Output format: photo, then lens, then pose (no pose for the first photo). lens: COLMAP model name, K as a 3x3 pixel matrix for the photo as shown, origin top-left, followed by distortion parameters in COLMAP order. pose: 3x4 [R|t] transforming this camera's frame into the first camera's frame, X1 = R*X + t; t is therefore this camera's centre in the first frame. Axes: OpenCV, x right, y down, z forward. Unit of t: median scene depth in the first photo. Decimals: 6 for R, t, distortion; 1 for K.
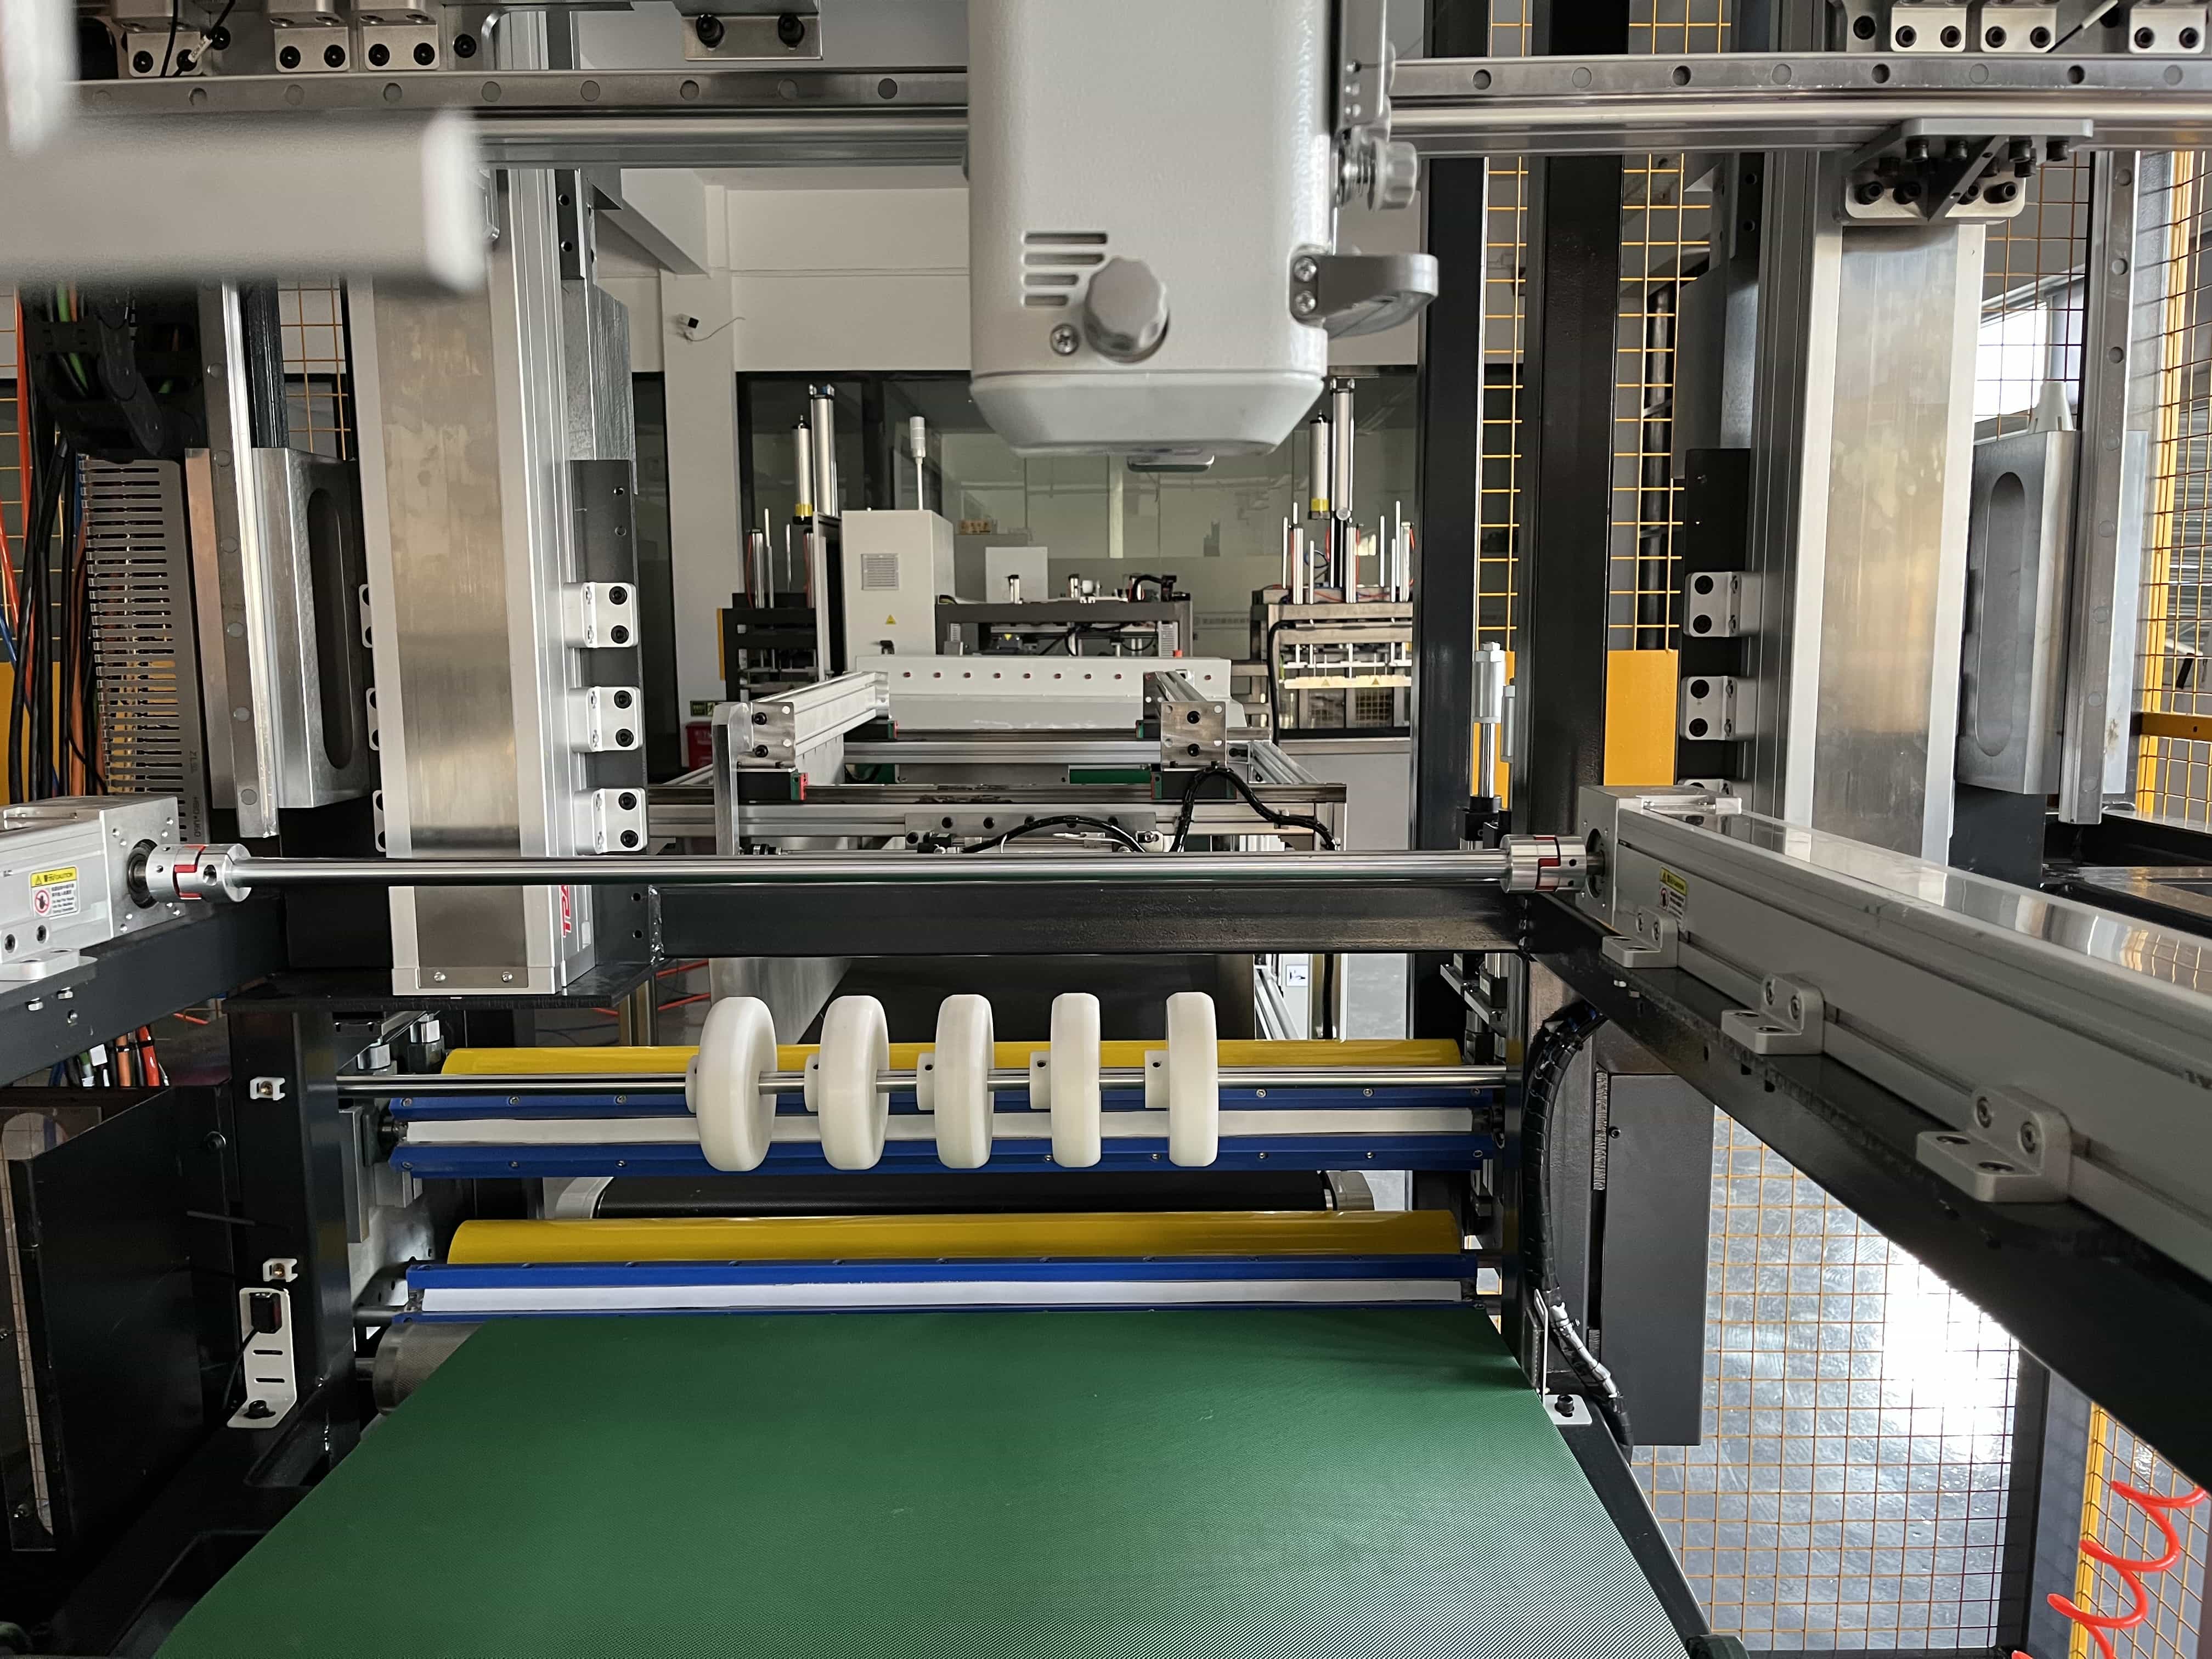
lens RADIAL K [[1659.8, 0, 1106.0], [0, 1659.8, 834.7], [0, 0, 1]] dist [-0.003715, -0.001863]
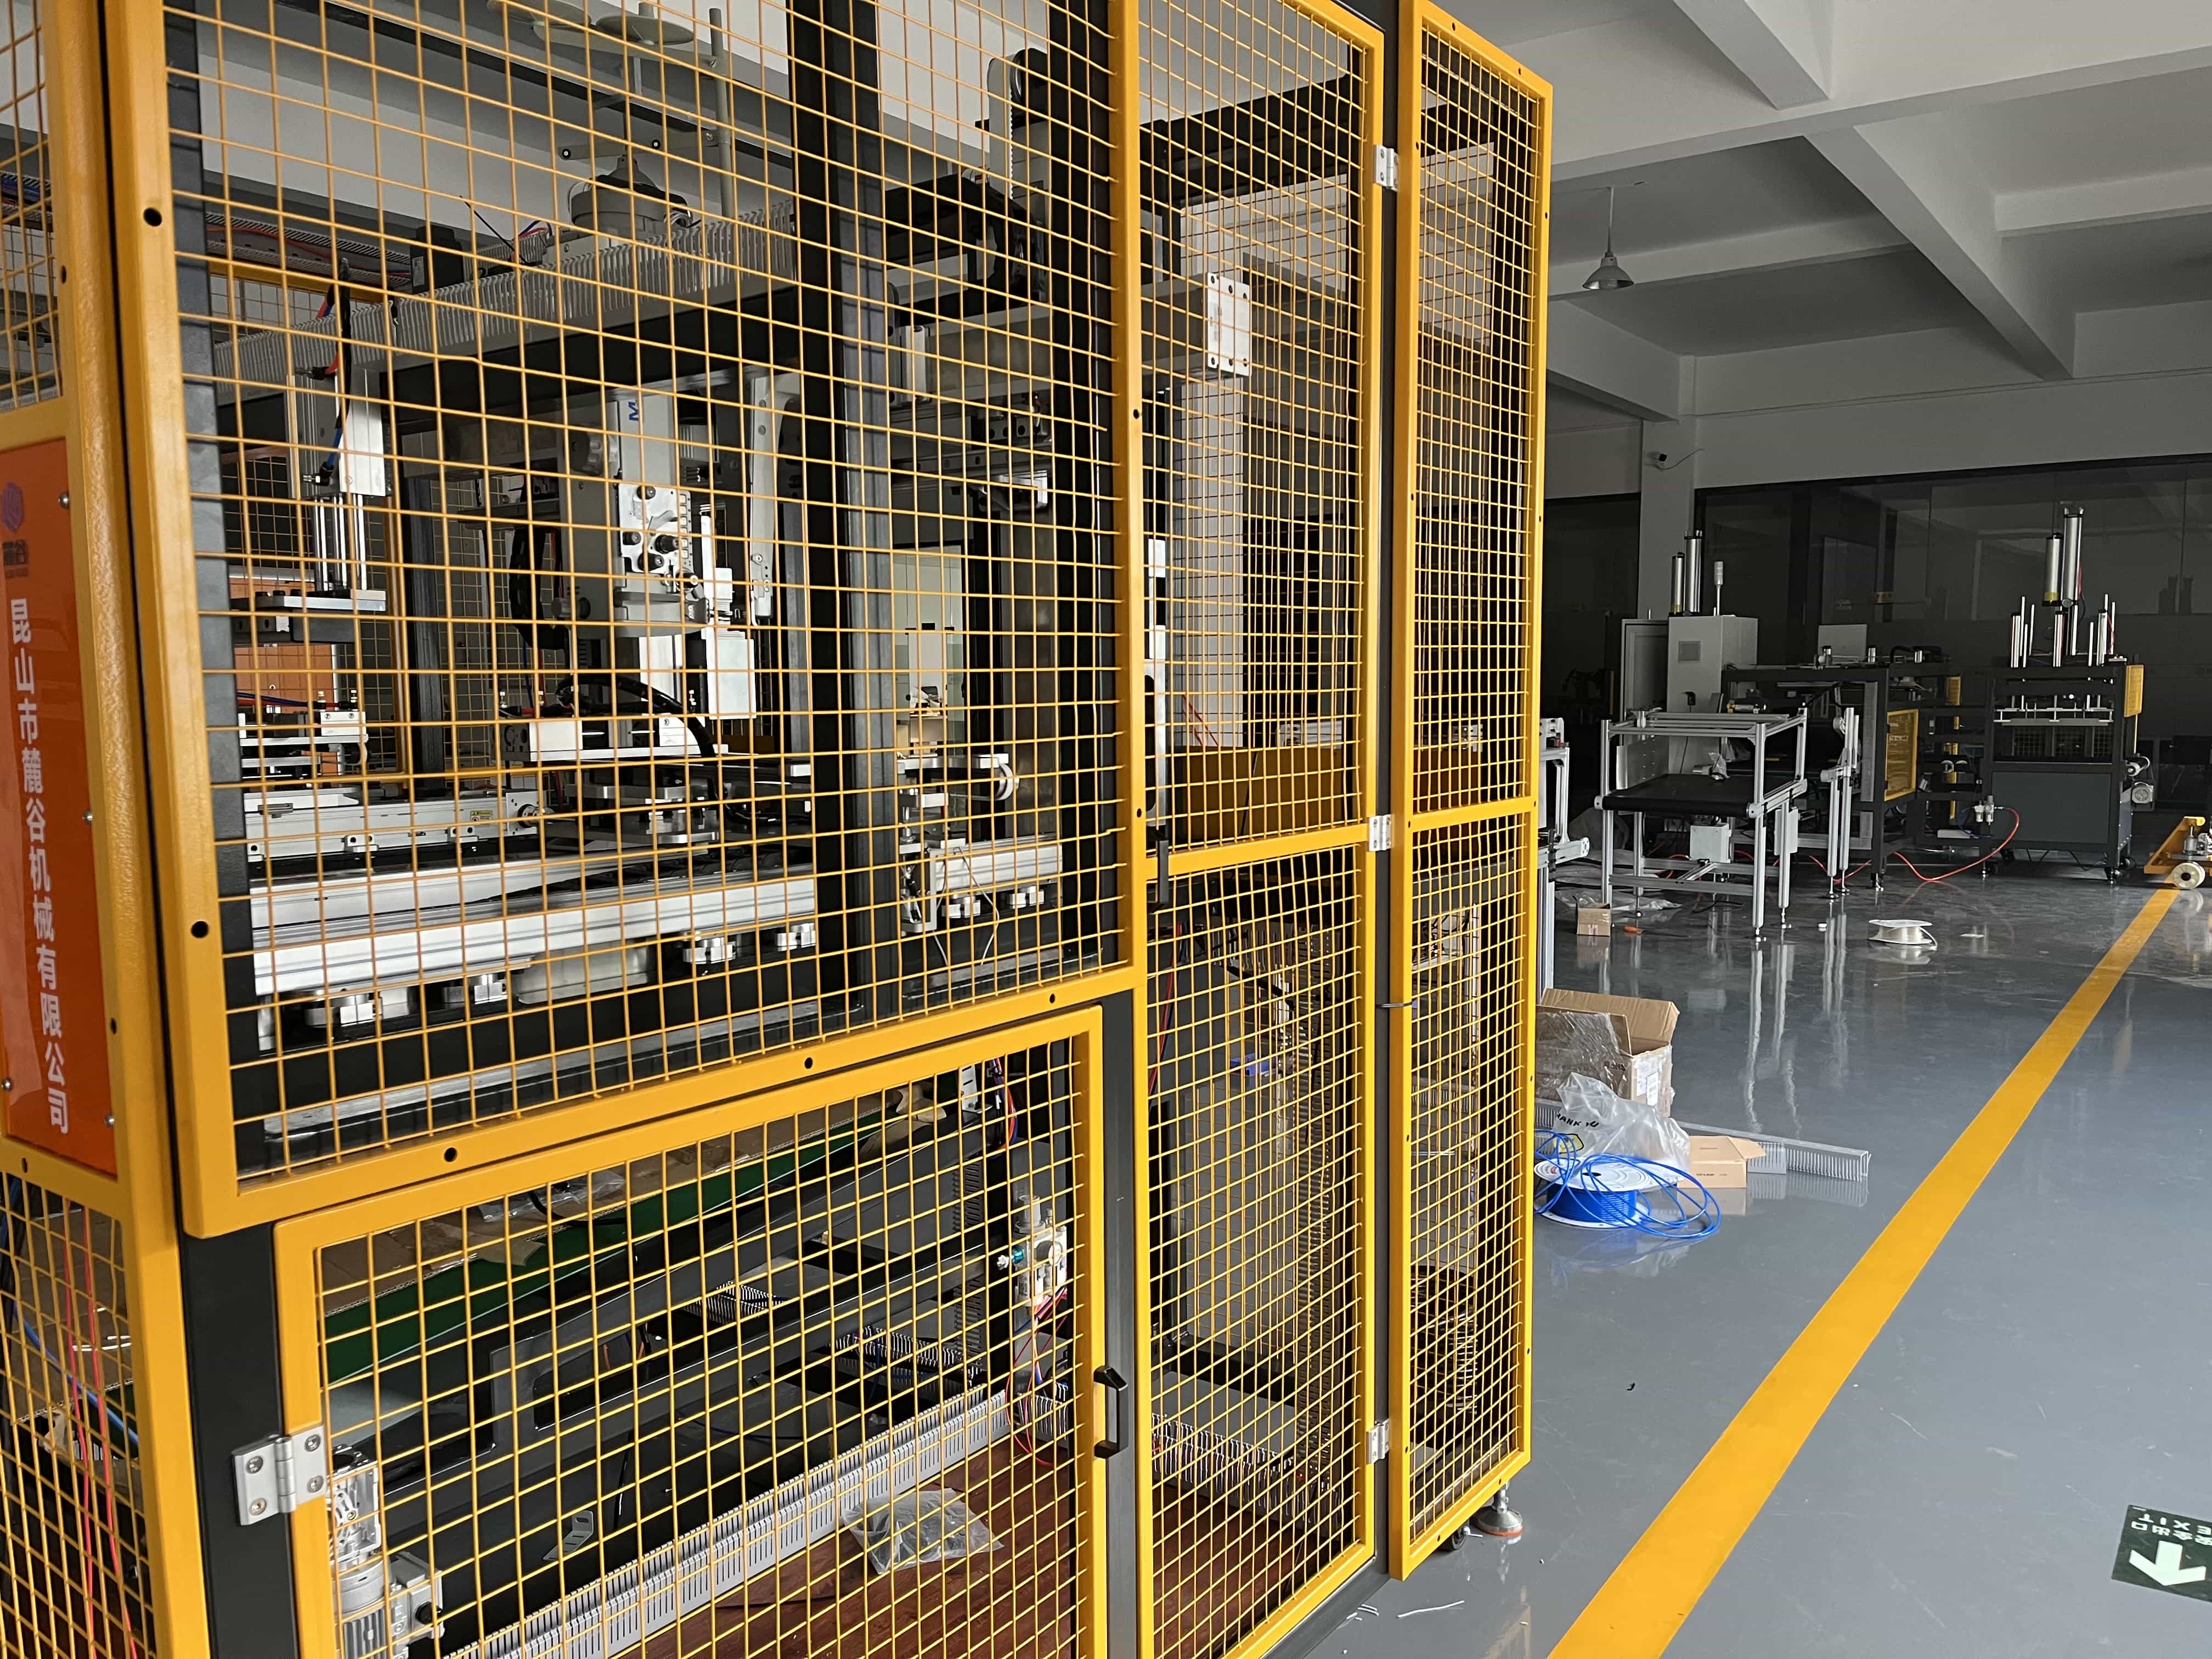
lens RADIAL K [[1659.8, 0, 1103.7], [0, 1659.8, 835.7], [0, 0, 1]] dist [-0.003715, -0.001863]
pose [[0.811356, 0.055430, -0.581918, 0.310652], [-0.069303, 0.997594, -0.001603, 0.061168], [0.580429, 0.041630, 0.813246, -0.599985]]
